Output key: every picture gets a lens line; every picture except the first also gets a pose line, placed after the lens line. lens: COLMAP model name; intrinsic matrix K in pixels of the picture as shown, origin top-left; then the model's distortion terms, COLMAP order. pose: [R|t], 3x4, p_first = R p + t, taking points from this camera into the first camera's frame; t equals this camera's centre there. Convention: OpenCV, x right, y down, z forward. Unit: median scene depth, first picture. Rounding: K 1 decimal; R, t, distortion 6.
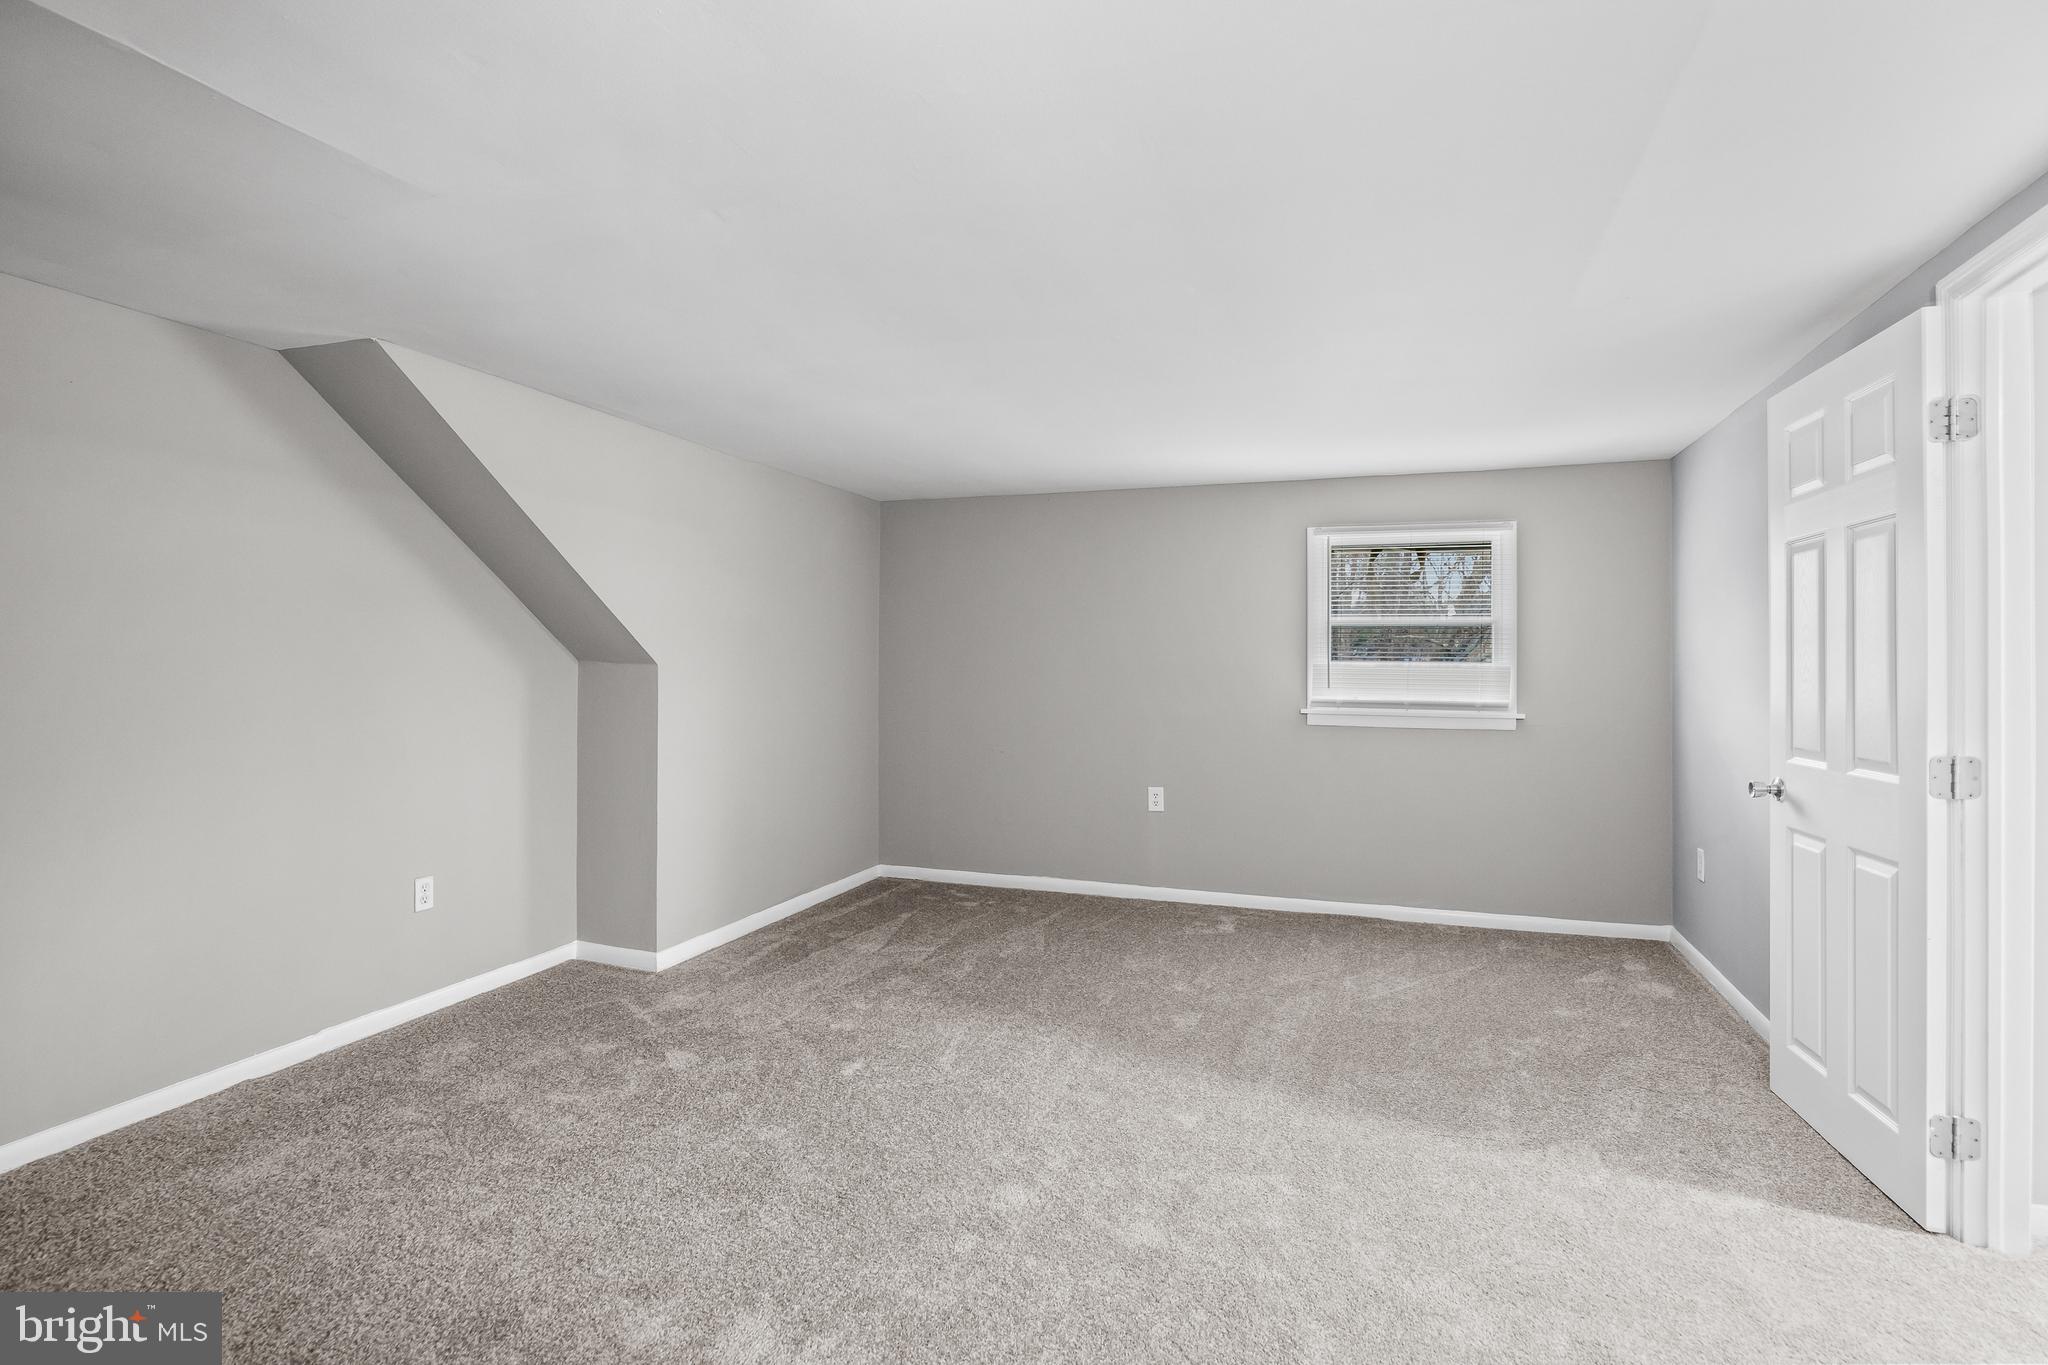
lens RADIAL K [[1026.7, 0, 1034.0], [0, 1026.7, 673.7], [0, 0, 1]] dist [-0.000503, 0.000775]
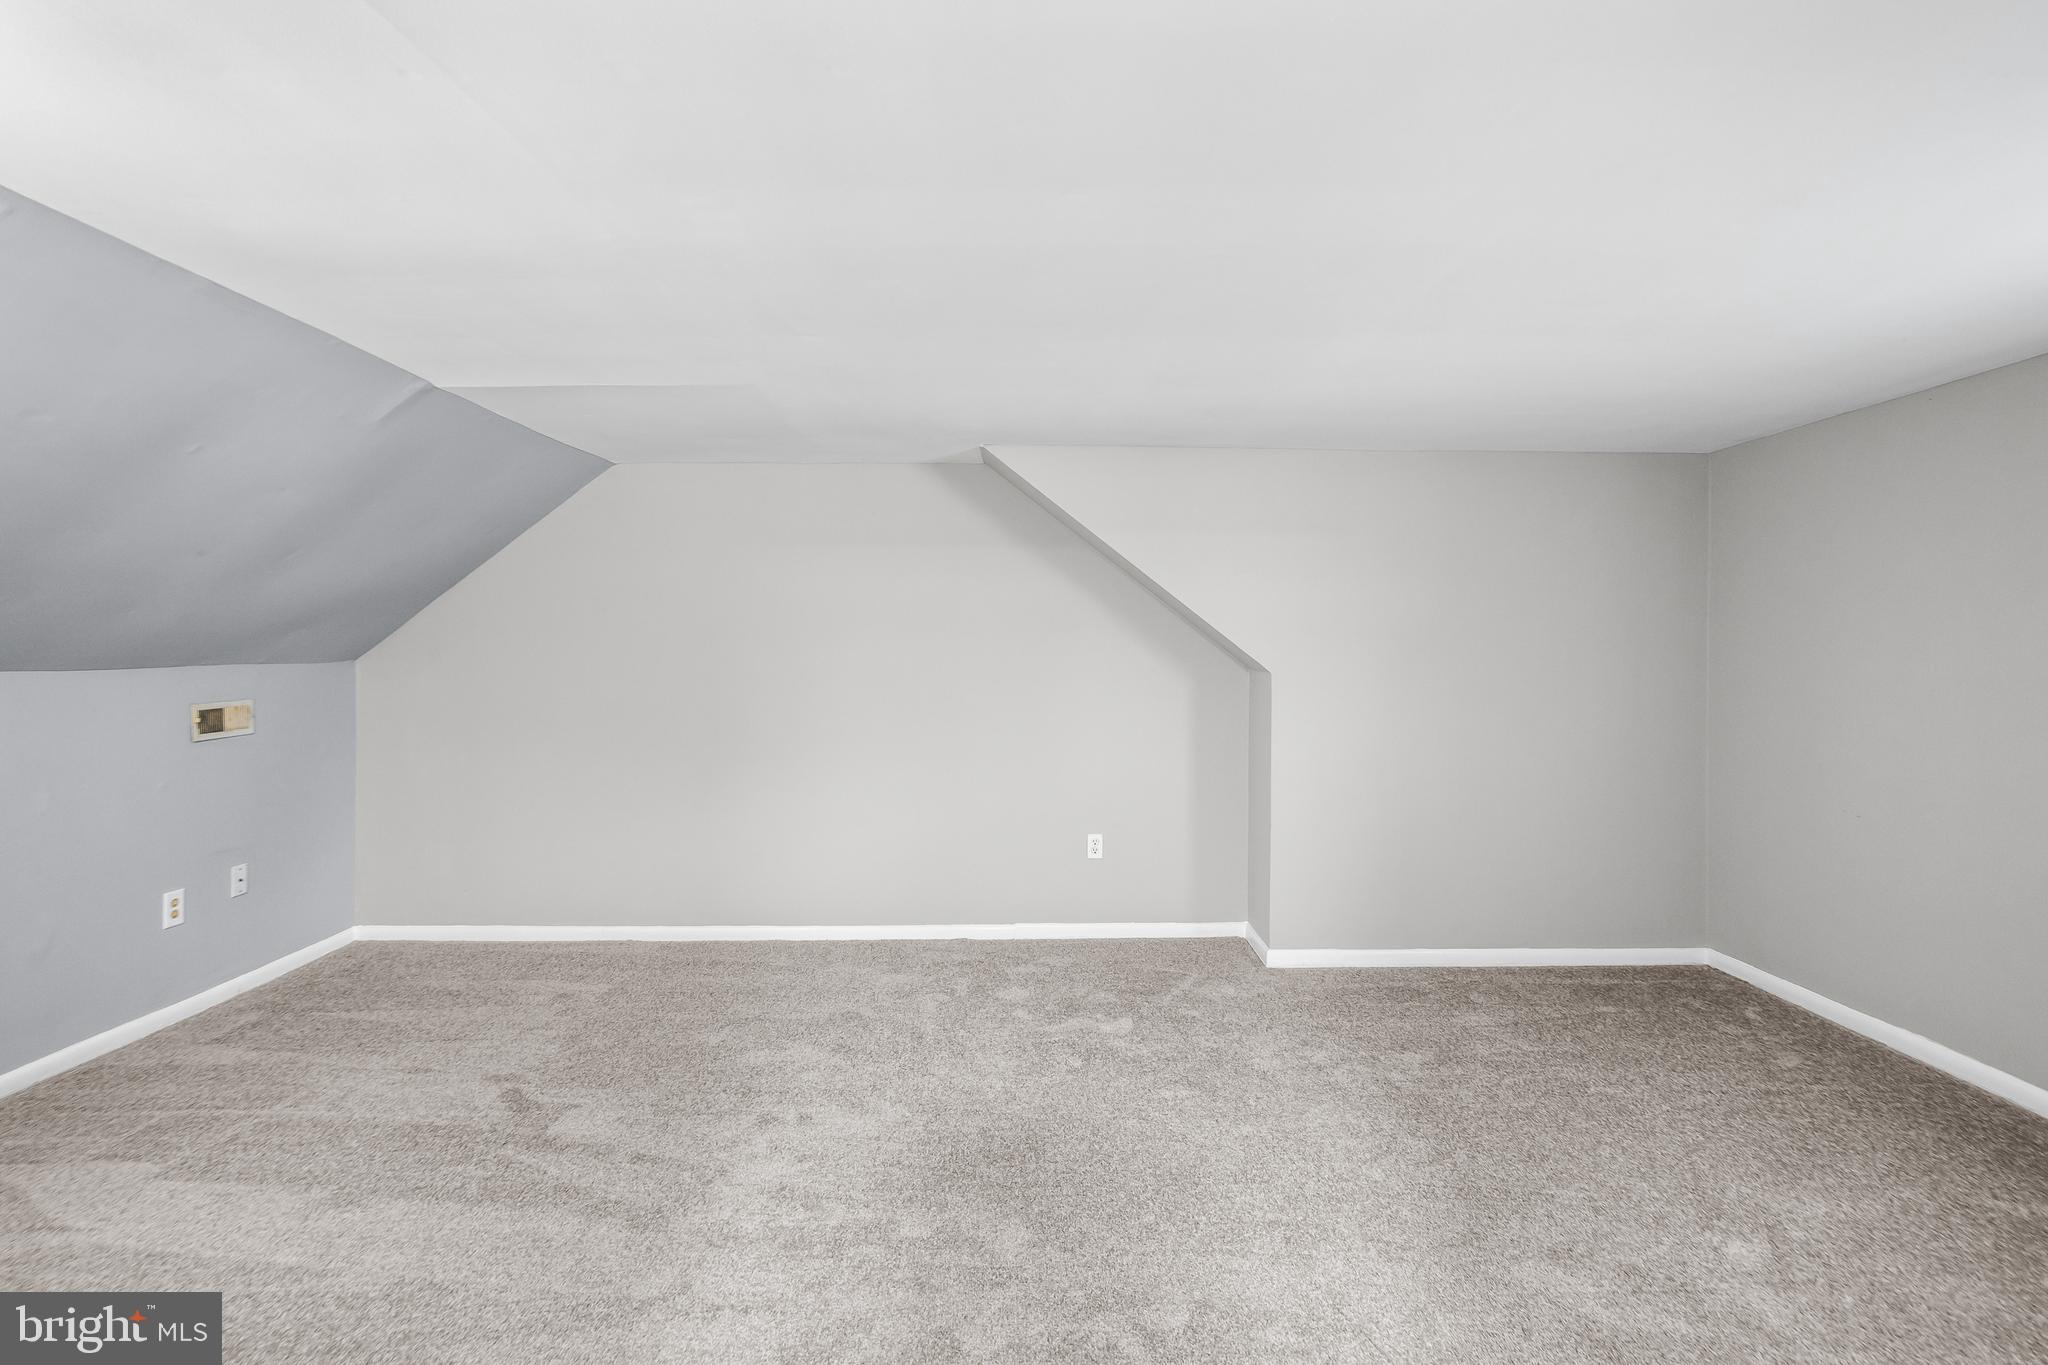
lens RADIAL K [[1026.7, 0, 1031.6], [0, 1026.7, 680.7], [0, 0, 1]] dist [-0.000503, 0.000775]
pose [[0.320274, 0.015107, -0.947205, 0.610851], [-0.010194, 0.999870, 0.012501, -0.011948], [0.947270, 0.005652, 0.320386, 0.496889]]
